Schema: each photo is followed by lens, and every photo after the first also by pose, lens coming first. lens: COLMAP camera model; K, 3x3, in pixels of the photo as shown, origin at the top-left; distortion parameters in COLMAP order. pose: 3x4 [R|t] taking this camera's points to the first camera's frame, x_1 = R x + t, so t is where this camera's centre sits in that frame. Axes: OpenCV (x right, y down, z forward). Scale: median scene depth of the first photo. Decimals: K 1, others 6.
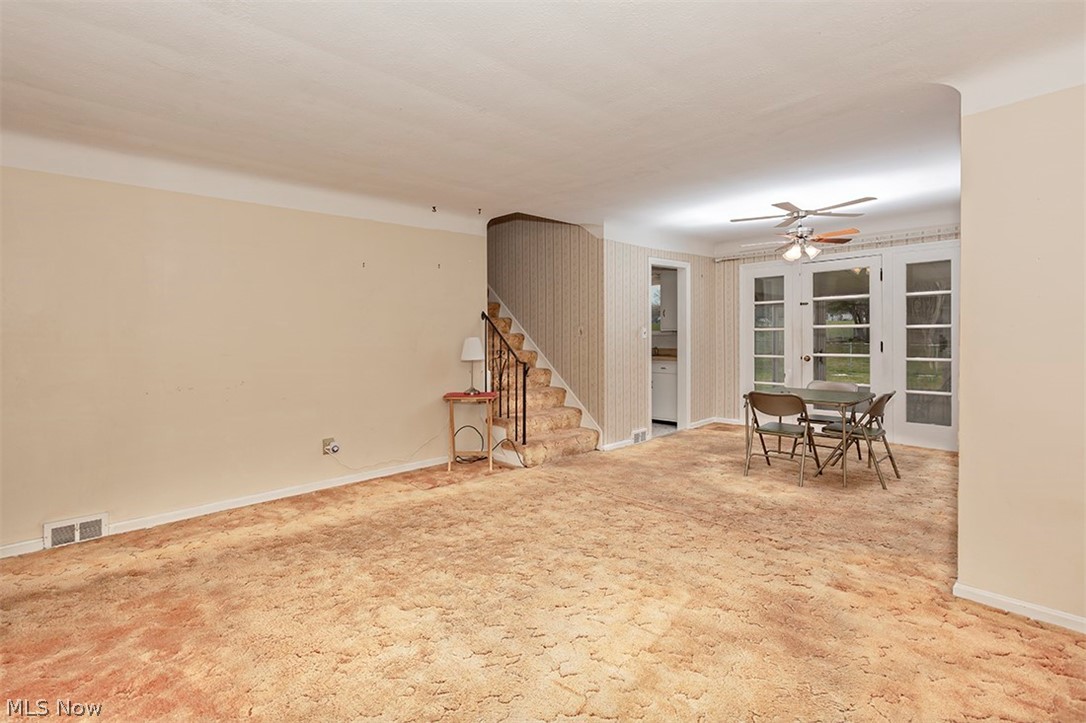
lens RADIAL K [[488.4, 0, 547.1], [0, 488.4, 329.7], [0, 0, 1]] dist [0.001374, 0.000040]
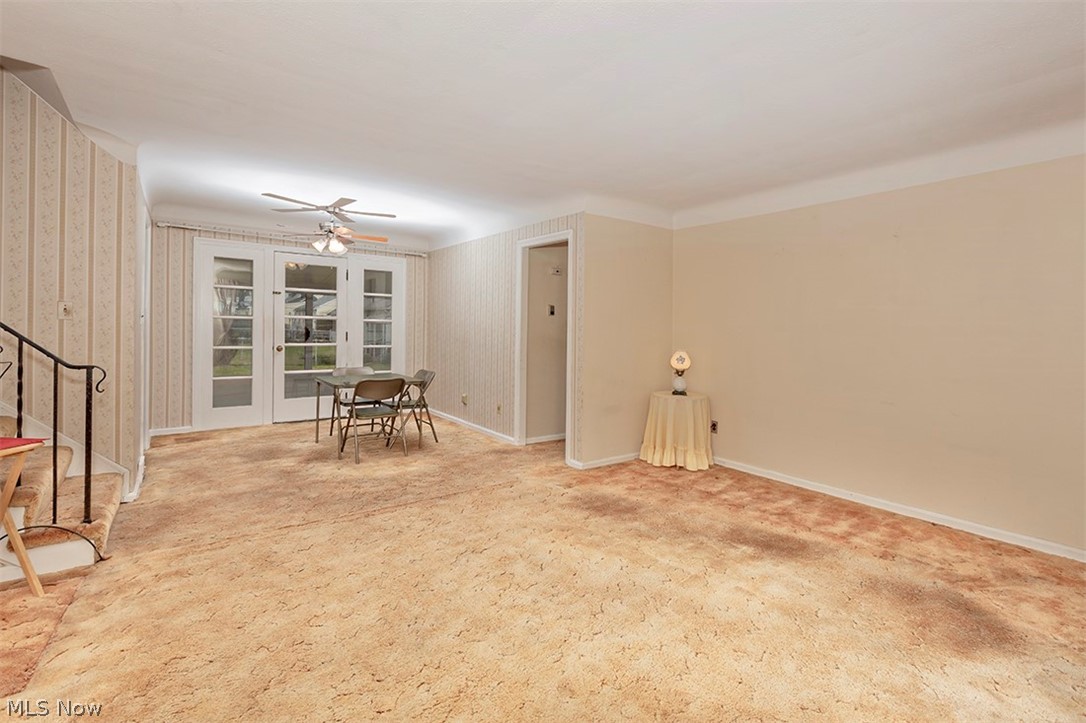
lens RADIAL K [[488.4, 0, 547.1], [0, 488.4, 329.7], [0, 0, 1]] dist [0.001374, 0.000040]
pose [[0.133520, 0.013187, 0.990958, -0.465809], [-0.033275, 0.999407, -0.008816, 0.014095], [-0.990487, -0.031797, 0.133879, 0.406670]]
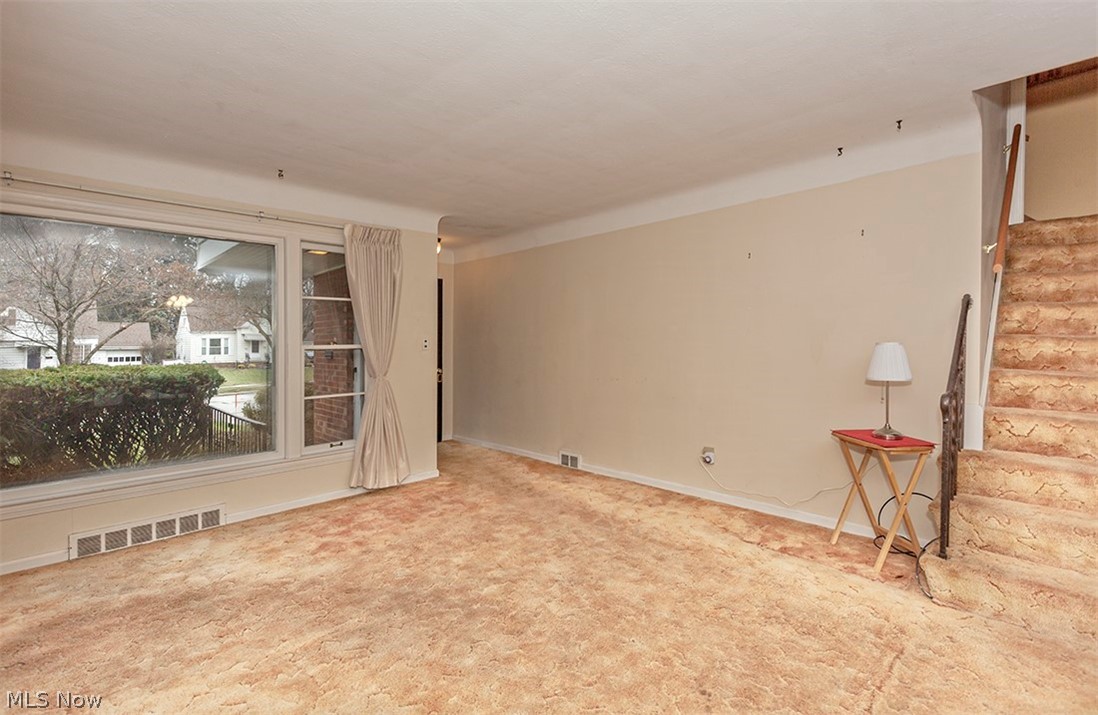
lens RADIAL K [[524.3, 0, 549.0], [0, 524.3, 357.5], [0, 0, 1]] dist [0.000573, 0.000164]
pose [[0.010160, 0.043825, -0.998988, 0.437178], [0.018811, 0.998854, 0.044010, -0.003104], [0.999771, -0.019239, 0.009324, 0.532201]]
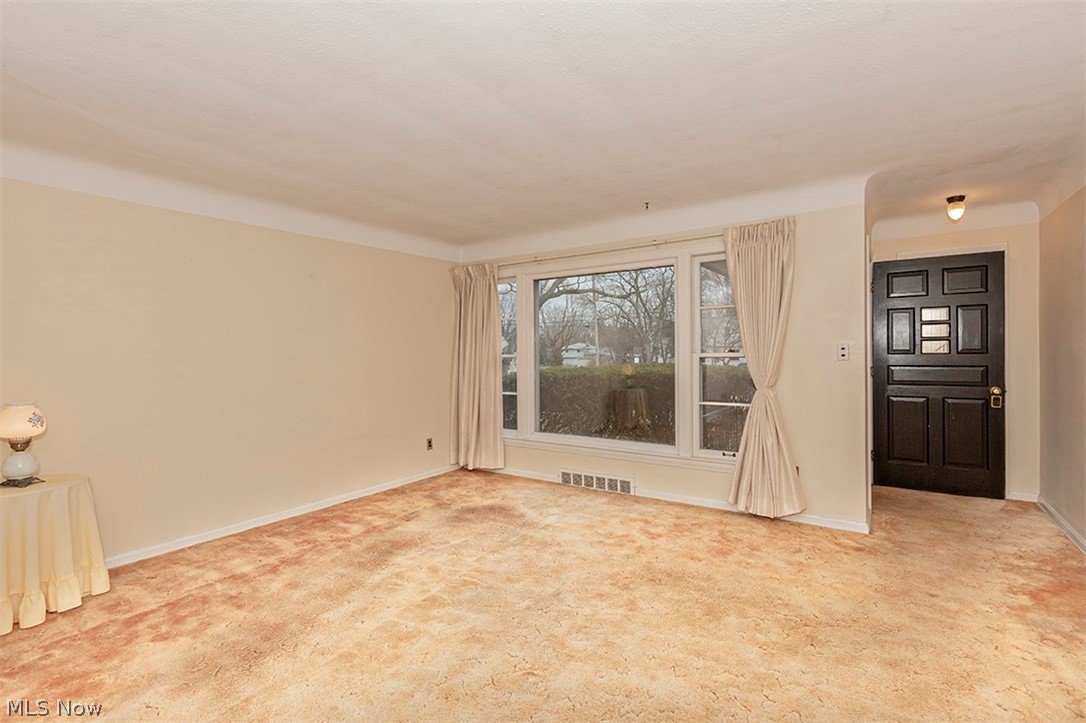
lens RADIAL K [[482.0, 0, 574.8], [0, 482.0, 354.0], [0, 0, 1]] dist [0.000252, 0.000003]
pose [[-0.977481, 0.028373, -0.209108, 0.011114], [0.029067, 0.999577, -0.000244, 0.001562], [0.209012, -0.006317, -0.977893, 0.873107]]
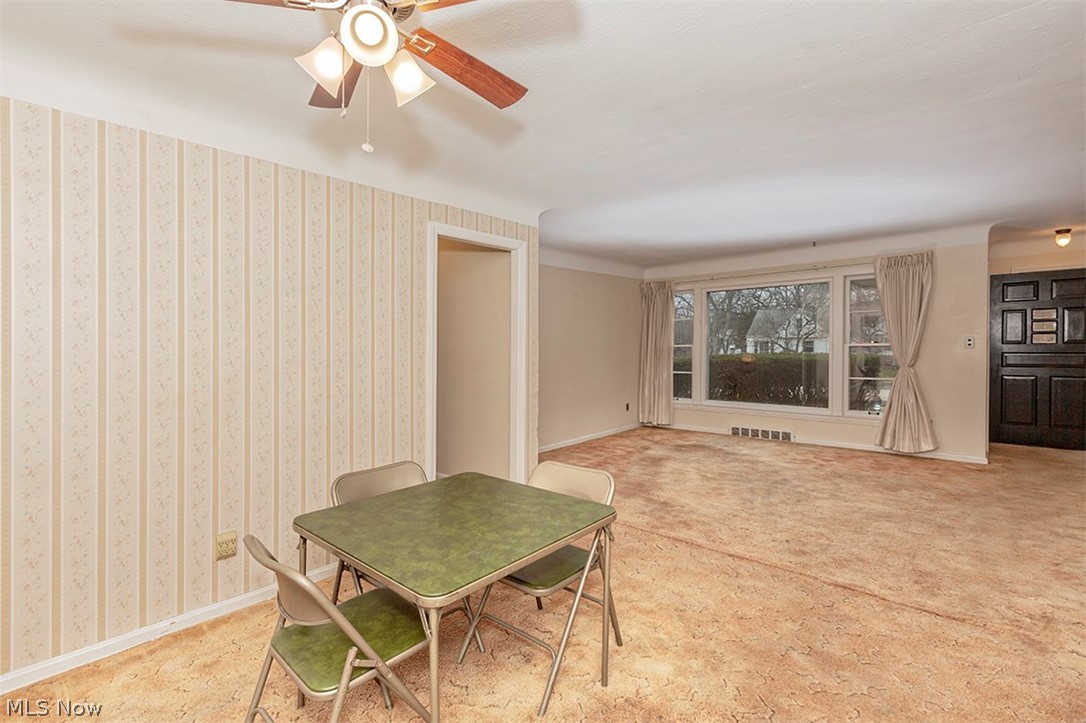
lens RADIAL K [[484.2, 0, 518.4], [0, 484.2, 353.7], [0, 0, 1]] dist [0.001182, -0.001030]
pose [[-0.999416, 0.028921, -0.018189, 0.426993], [0.028736, 0.999533, 0.010392, -0.004261], [0.018481, 0.009864, -0.999781, 1.252386]]
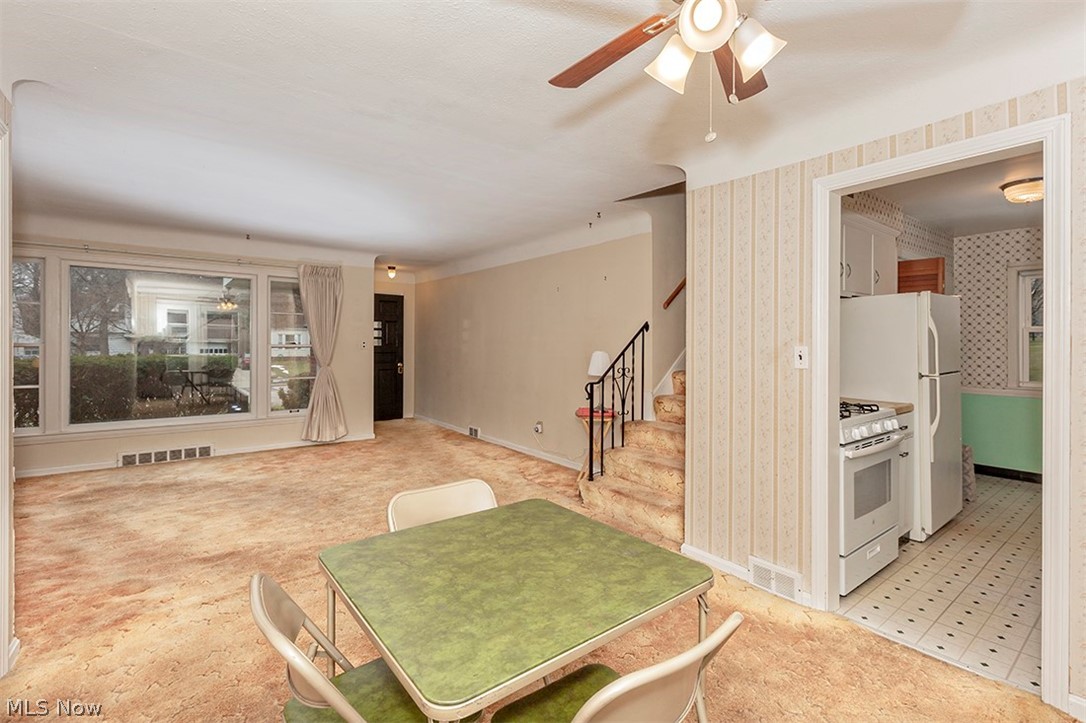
lens RADIAL K [[523.4, 0, 570.8], [0, 523.4, 352.2], [0, 0, 1]] dist [0.003964, 0.000719]
pose [[-0.087265, 0.032805, -0.995645, 0.773228], [0.001011, 0.999460, 0.032842, -0.014156], [0.996185, 0.001860, -0.087251, 0.947152]]
